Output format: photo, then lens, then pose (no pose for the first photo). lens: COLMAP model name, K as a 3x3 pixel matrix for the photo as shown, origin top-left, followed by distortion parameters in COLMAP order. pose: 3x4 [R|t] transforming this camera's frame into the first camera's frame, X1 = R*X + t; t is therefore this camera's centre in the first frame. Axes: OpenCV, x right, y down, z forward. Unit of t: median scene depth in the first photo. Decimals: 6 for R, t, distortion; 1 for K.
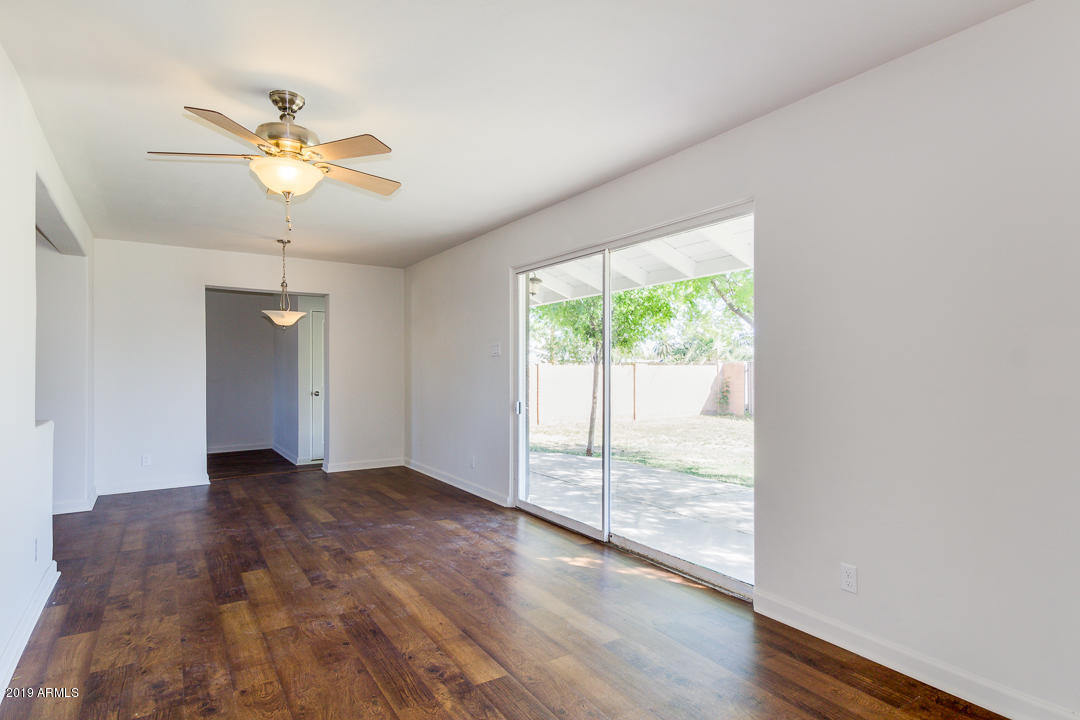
lens RADIAL K [[578.1, 0, 540.3], [0, 578.1, 368.5], [0, 0, 1]] dist [0.025324, -0.000945]
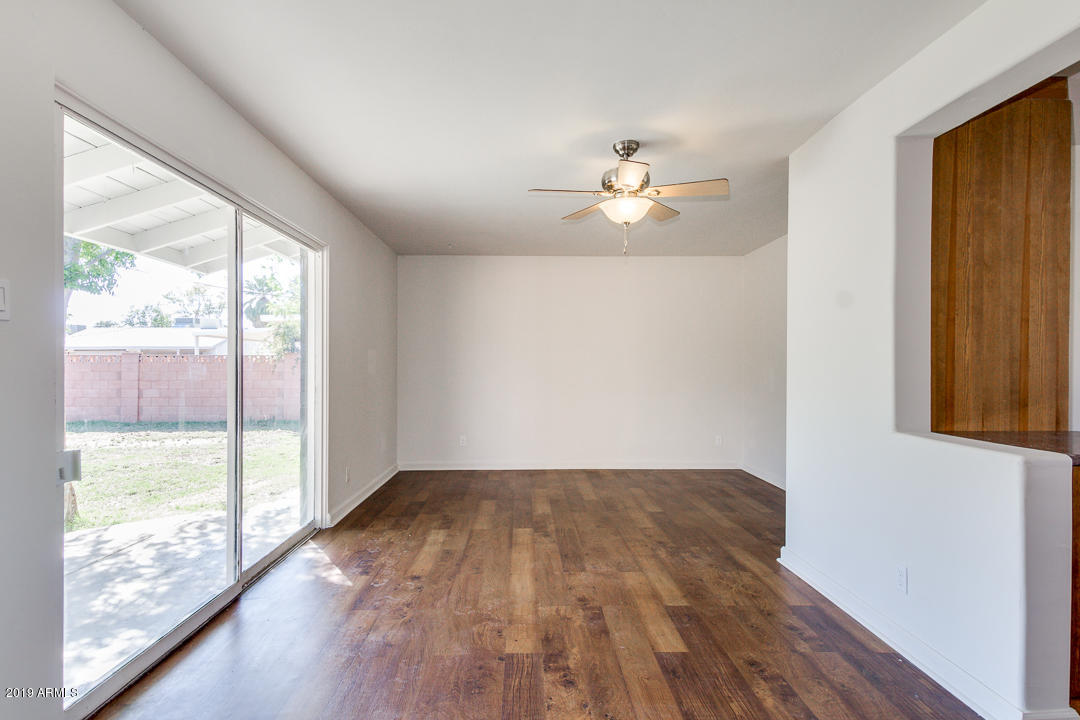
lens RADIAL K [[578.1, 0, 540.3], [0, 578.1, 368.5], [0, 0, 1]] dist [0.025324, -0.000945]
pose [[-0.856918, -0.003038, 0.515444, -0.718350], [-0.000010, 0.999983, 0.005878, 0.001972], [-0.515453, 0.005032, -0.856903, 1.688799]]
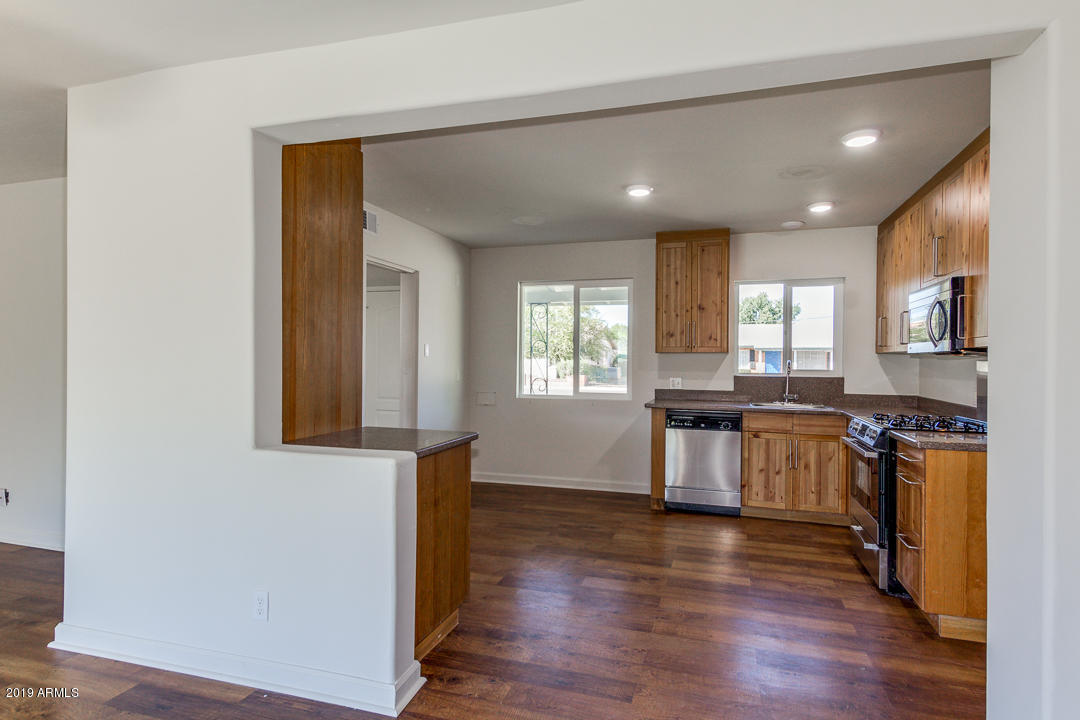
lens RADIAL K [[583.4, 0, 538.9], [0, 583.4, 363.9], [0, 0, 1]] dist [0.022497, -0.001428]
pose [[-0.774110, -0.001199, -0.633050, -0.549738], [-0.005322, 0.999975, 0.004614, -0.017387], [0.633029, 0.006941, -0.774097, 1.565898]]
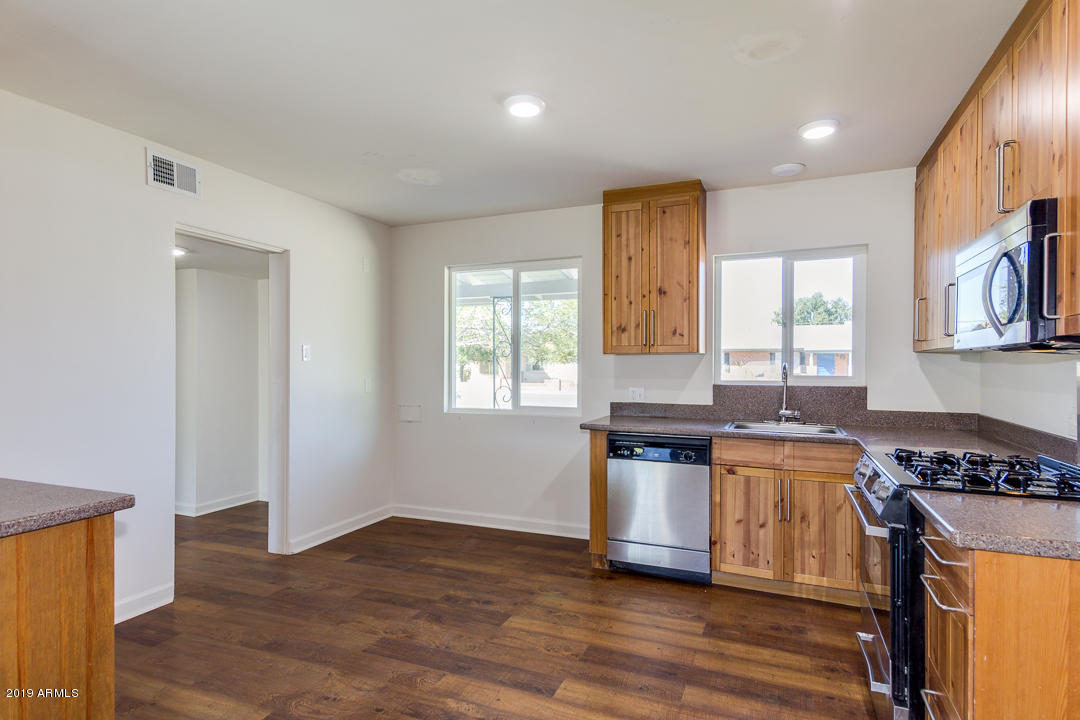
lens RADIAL K [[578.1, 0, 540.3], [0, 578.1, 368.5], [0, 0, 1]] dist [0.025324, -0.000945]
pose [[-0.825899, 0.002837, -0.563811, -1.026560], [0.000768, 0.999992, 0.003906, -0.017376], [0.563818, 0.002793, -0.825895, 1.432305]]
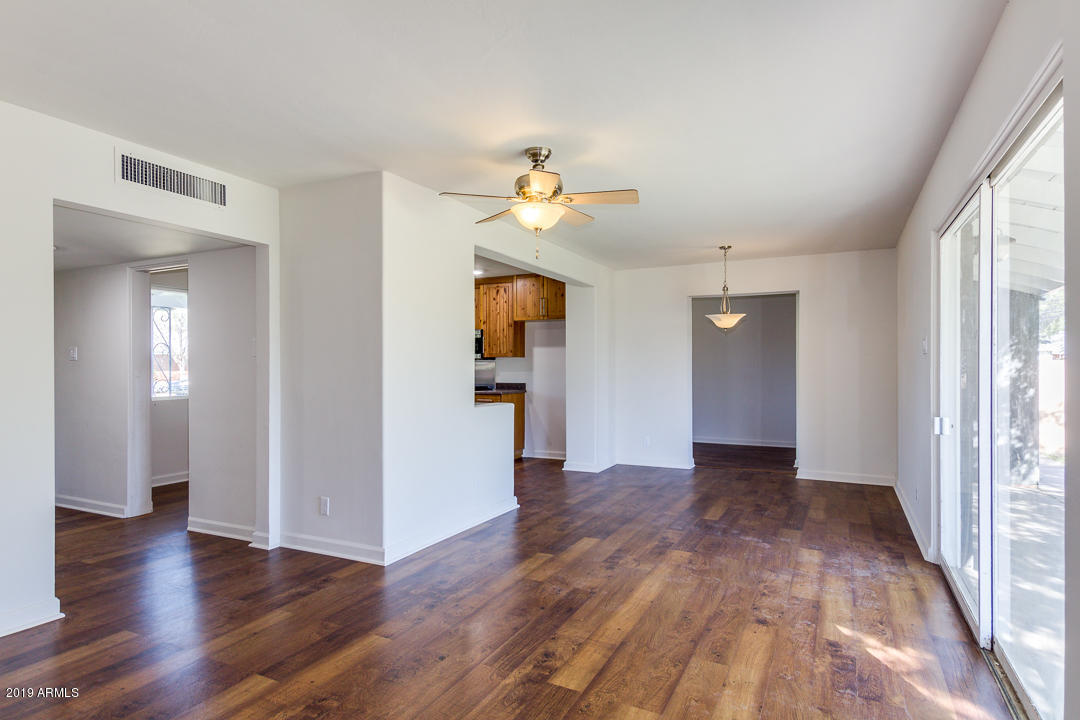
lens RADIAL K [[583.4, 0, 538.9], [0, 583.4, 363.9], [0, 0, 1]] dist [0.022497, -0.001428]
pose [[0.498894, -0.002451, -0.866660, 0.501788], [0.000383, 0.999997, -0.002608, -0.009930], [0.866663, 0.000969, 0.498893, 0.301399]]
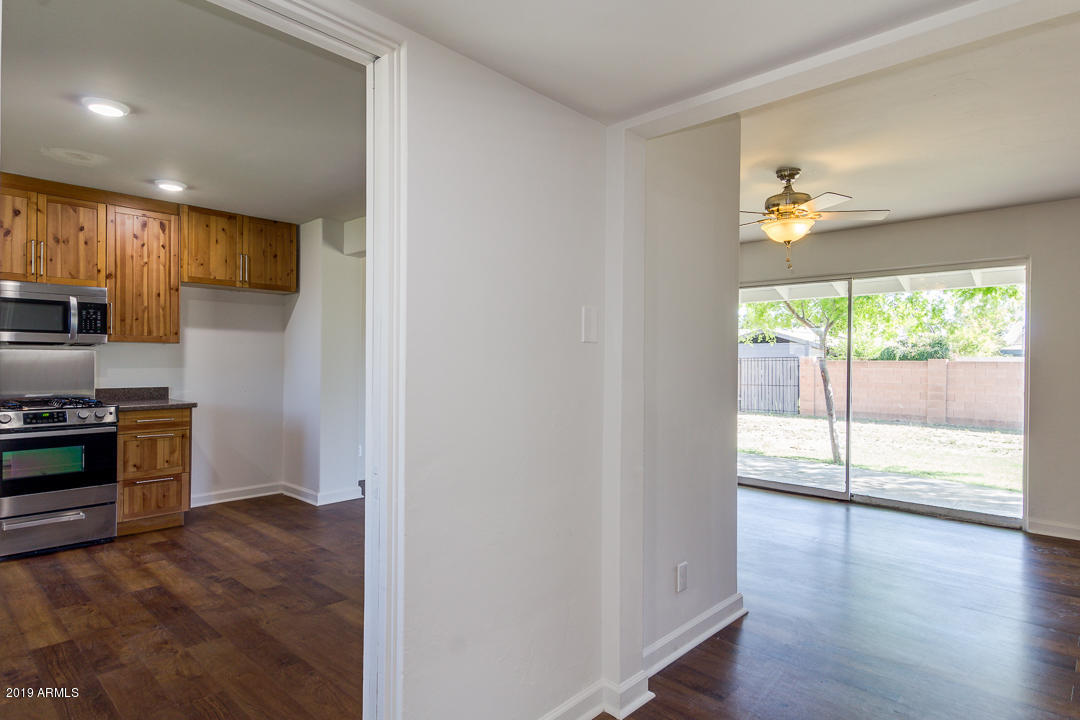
lens RADIAL K [[601.7, 0, 540.0], [0, 601.7, 360.0], [0, 0, 1]] dist [0.026023, -0.000465]
pose [[0.970658, 0.010726, 0.240227, -1.053435], [-0.010629, 0.999942, -0.001702, -0.011288], [-0.240231, -0.000901, 0.970715, -0.196425]]
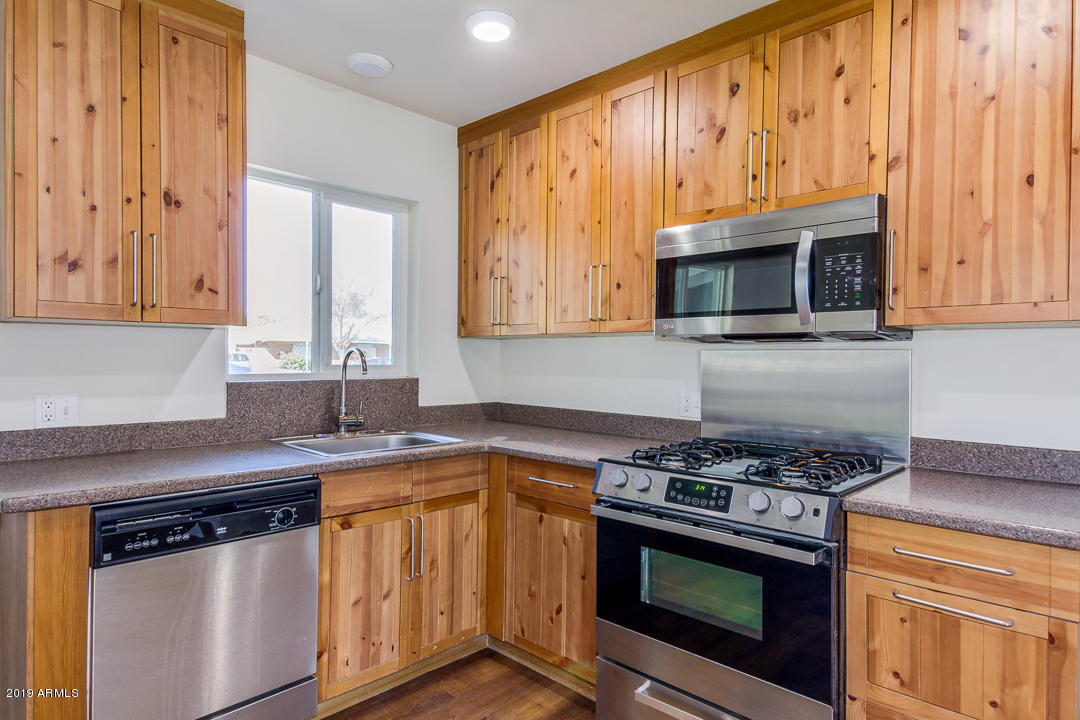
lens RADIAL K [[622.6, 0, 533.4], [0, 622.6, 362.5], [0, 0, 1]] dist [0.026898, -0.002142]
pose [[0.227349, 0.013954, -0.973713, -1.176392], [-0.009757, 0.999880, 0.012051, -0.015504], [0.973764, 0.006761, 0.227458, 0.857324]]
